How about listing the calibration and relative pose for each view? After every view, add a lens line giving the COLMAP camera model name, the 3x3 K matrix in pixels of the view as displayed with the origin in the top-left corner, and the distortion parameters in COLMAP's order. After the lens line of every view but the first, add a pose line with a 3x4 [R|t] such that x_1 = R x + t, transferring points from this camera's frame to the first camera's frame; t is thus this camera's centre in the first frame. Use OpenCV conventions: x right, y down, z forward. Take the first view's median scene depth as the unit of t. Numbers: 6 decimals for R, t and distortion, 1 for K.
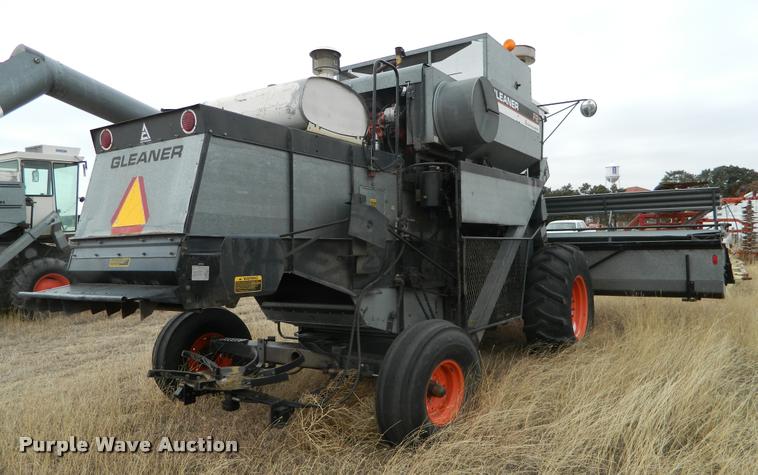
lens RADIAL K [[573.4, 0, 382.7], [0, 573.4, 216.9], [0, 0, 1]] dist [-0.005014, 0.005812]
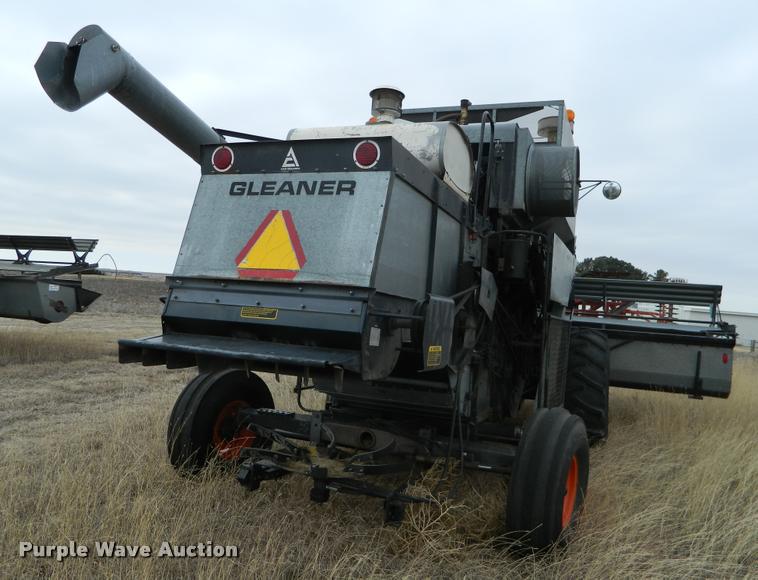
lens RADIAL K [[625.1, 0, 376.3], [0, 625.1, 238.0], [0, 0, 1]] dist [-0.011662, -0.010746]
pose [[0.974848, 0.119095, 0.188381, -0.361826], [-0.107201, 0.991616, -0.072147, 0.015247], [-0.195394, 0.050138, 0.979442, 0.077060]]
